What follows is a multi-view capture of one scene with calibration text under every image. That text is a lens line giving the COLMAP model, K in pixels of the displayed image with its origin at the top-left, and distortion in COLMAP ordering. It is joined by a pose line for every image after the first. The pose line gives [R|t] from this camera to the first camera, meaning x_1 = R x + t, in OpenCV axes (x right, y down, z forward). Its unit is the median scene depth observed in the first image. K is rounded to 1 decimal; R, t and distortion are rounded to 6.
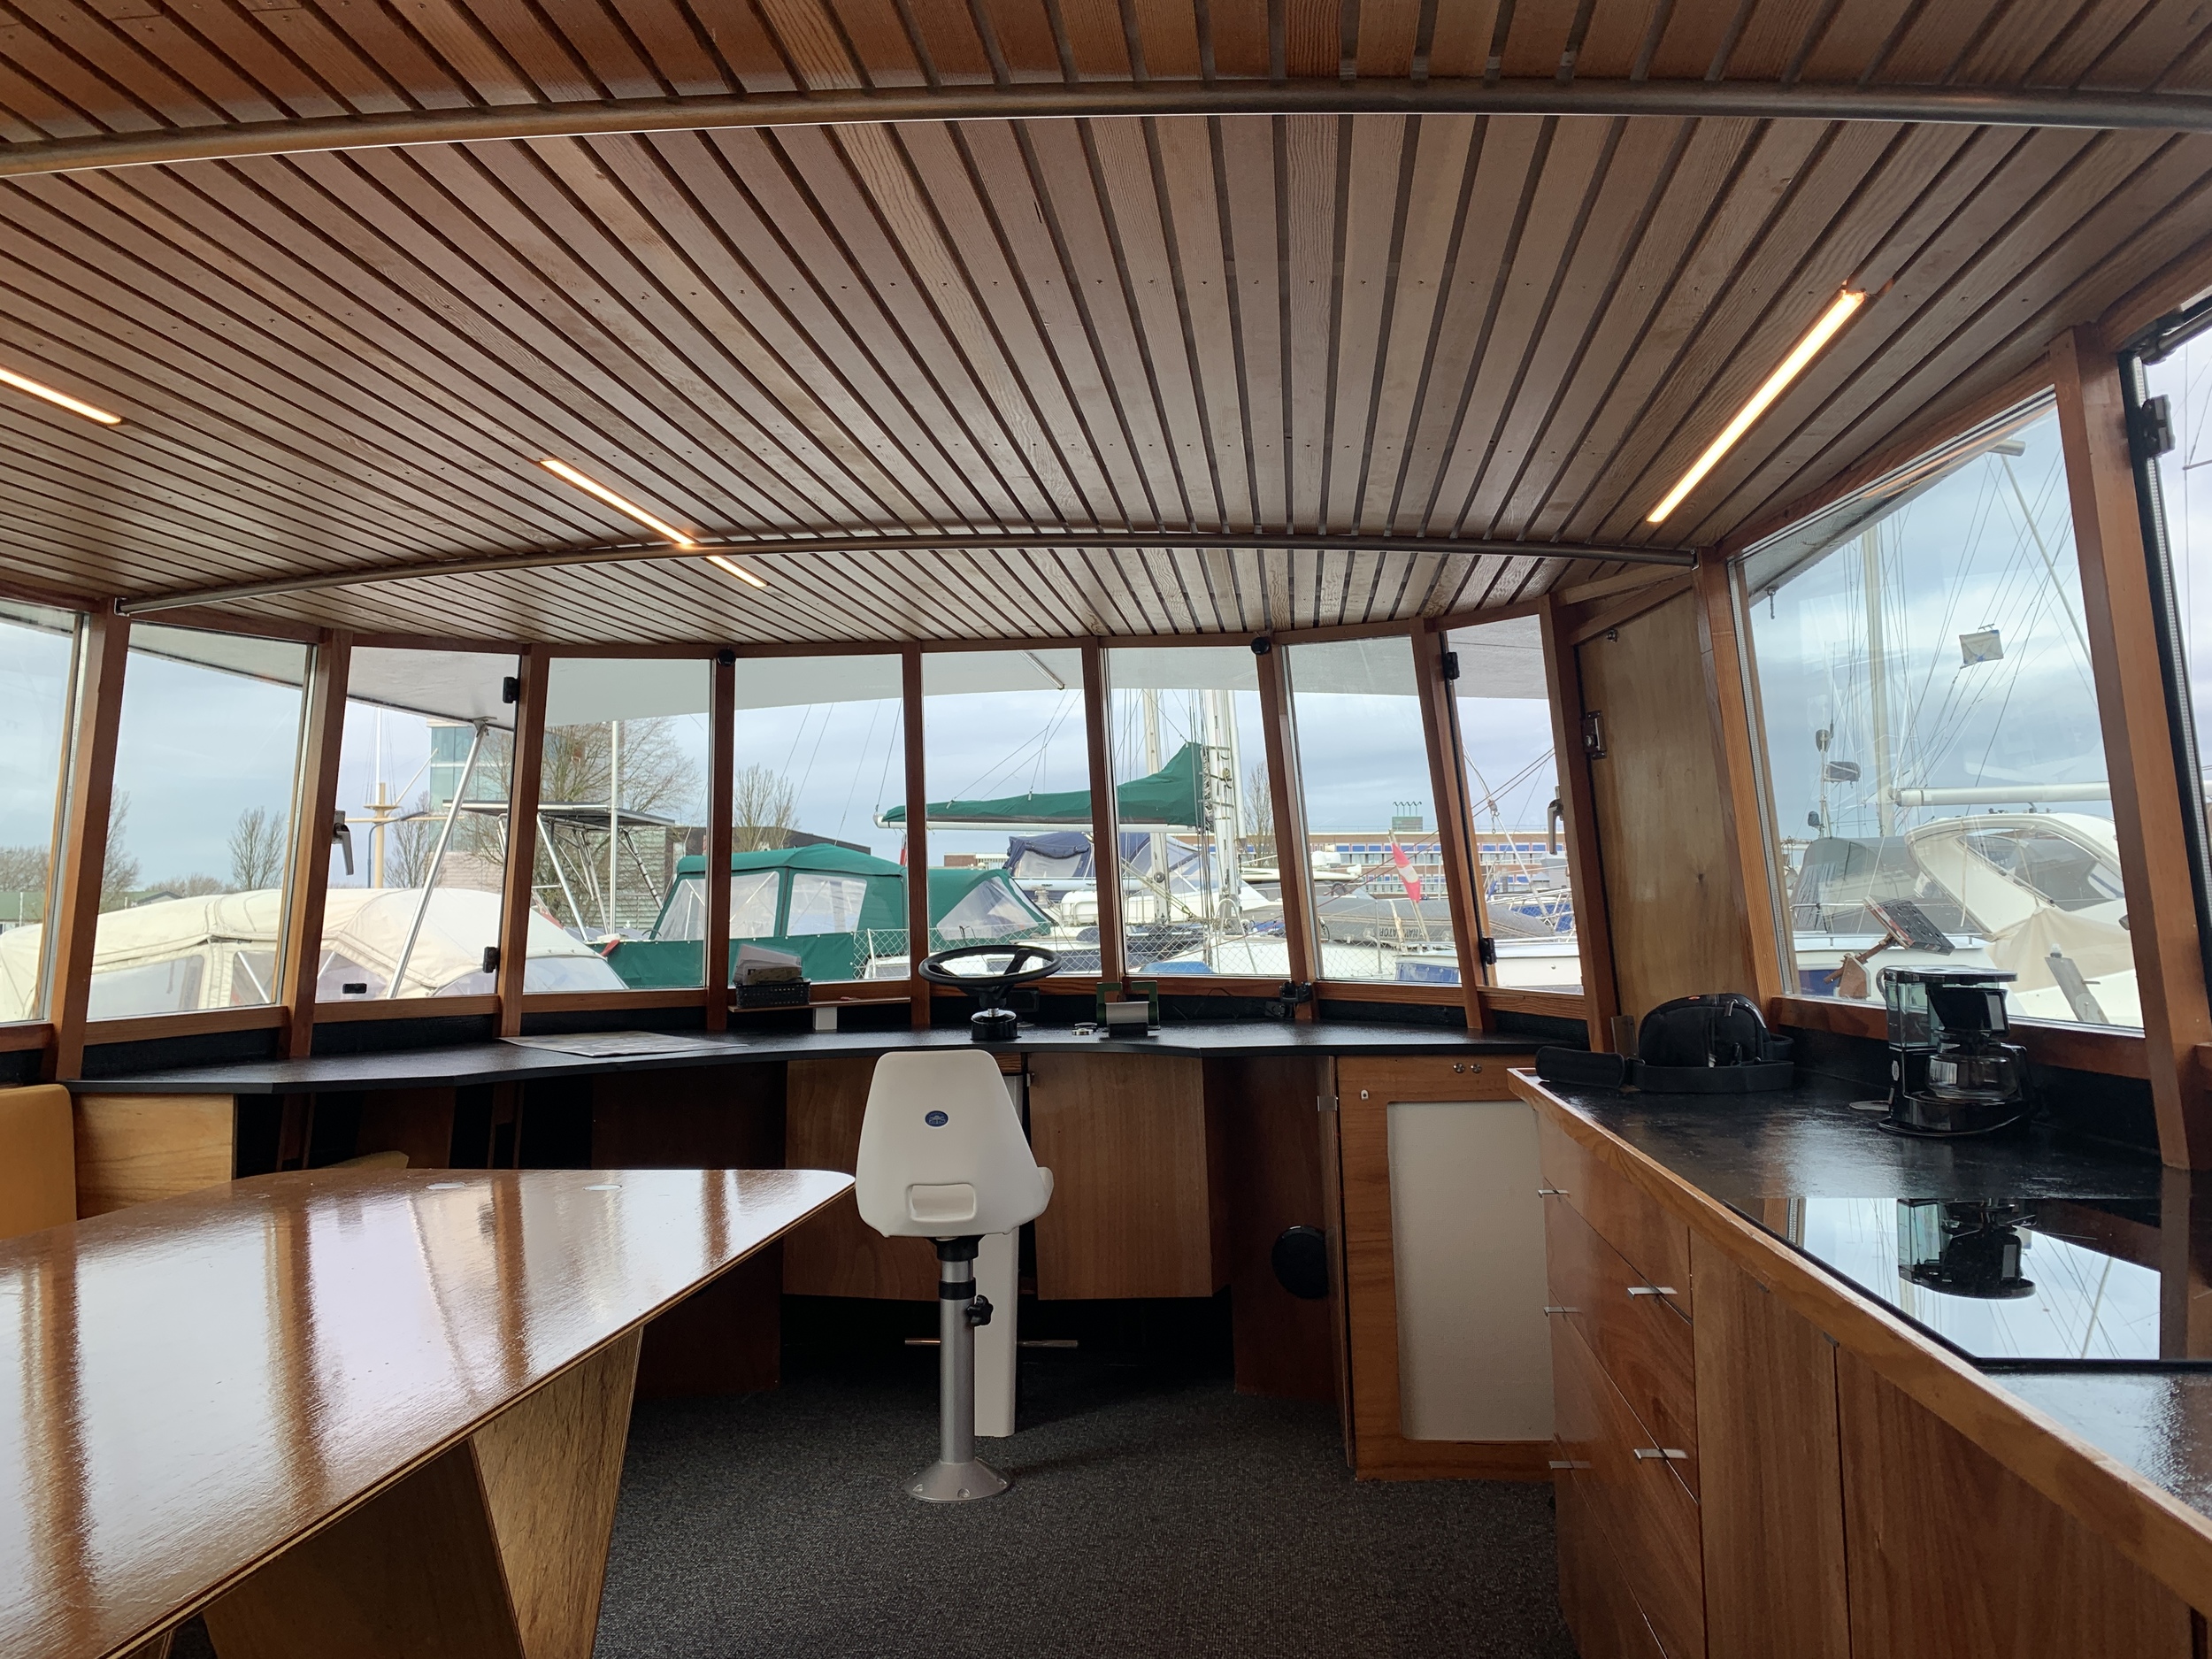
lens RADIAL K [[1672.1, 0, 1107.3], [0, 1672.1, 831.9], [0, 0, 1]] dist [0.021525, -0.006337]
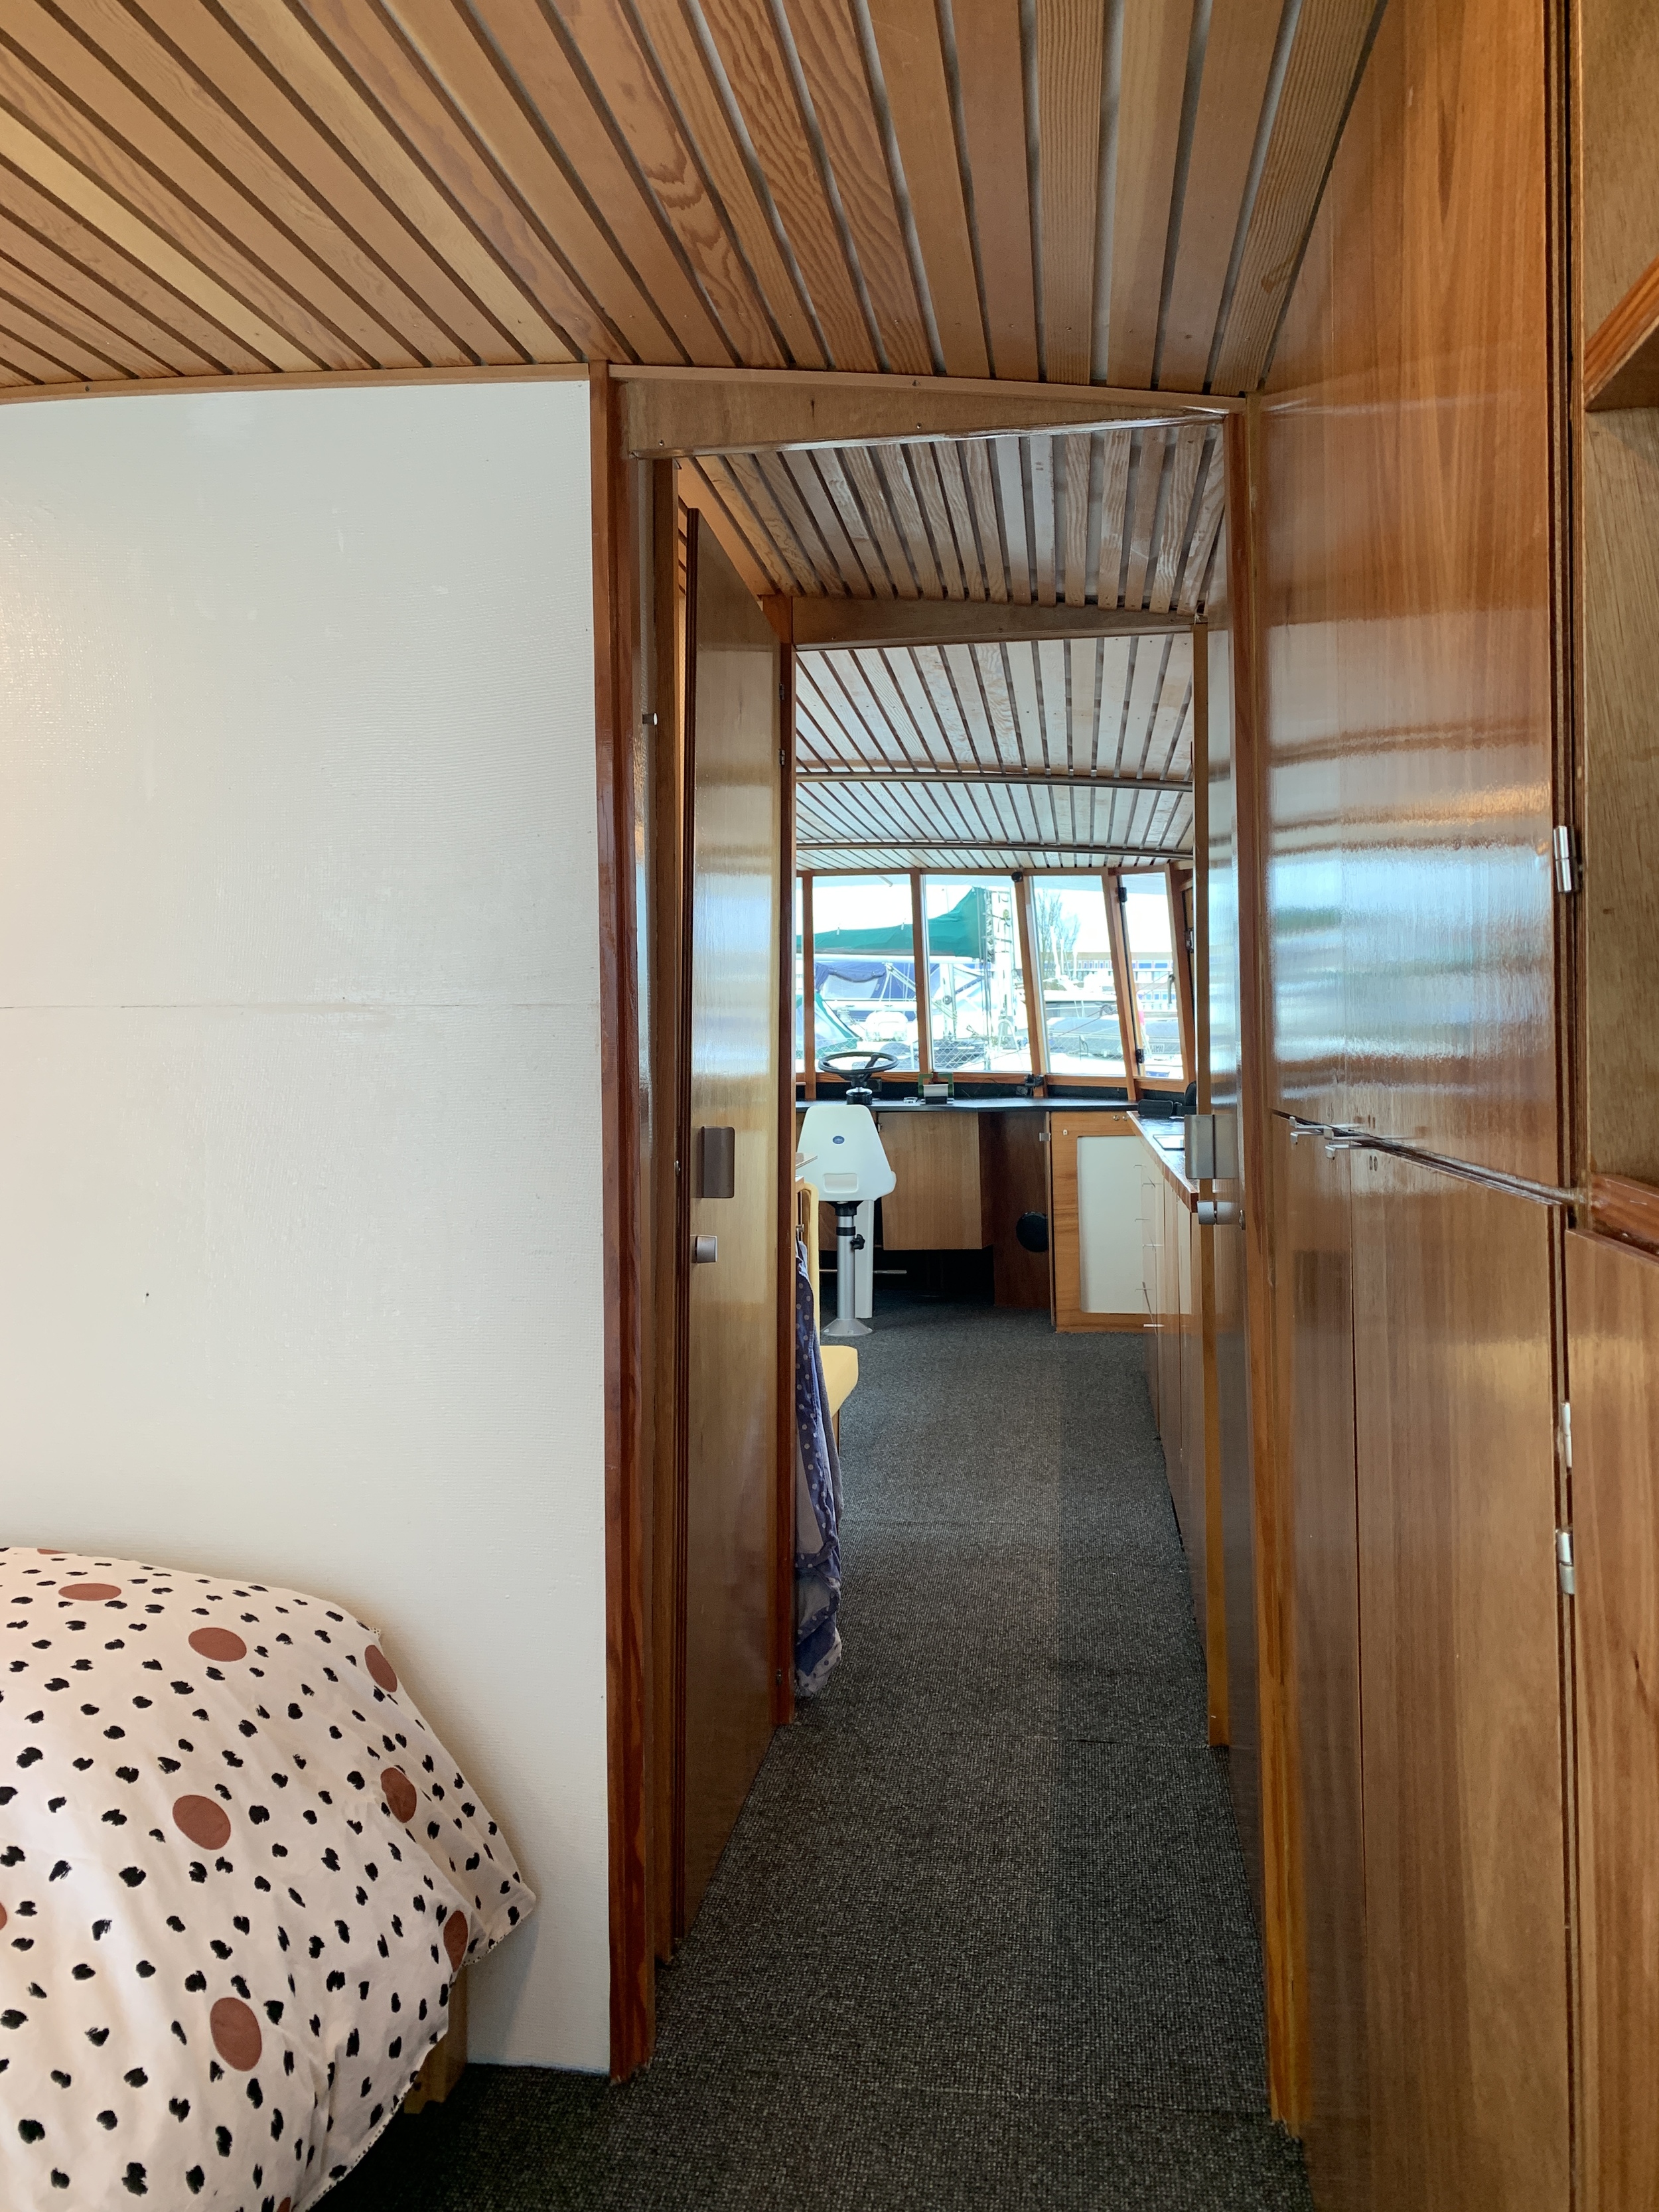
lens RADIAL K [[1672.0, 0, 826.9], [0, 1672.0, 1112.4], [0, 0, 1]] dist [0.021525, -0.006337]
pose [[0.999246, 0.009045, -0.037765, -0.017717], [-0.005286, 0.995124, 0.098493, -0.020143], [0.038472, -0.098219, 0.994421, -0.370262]]
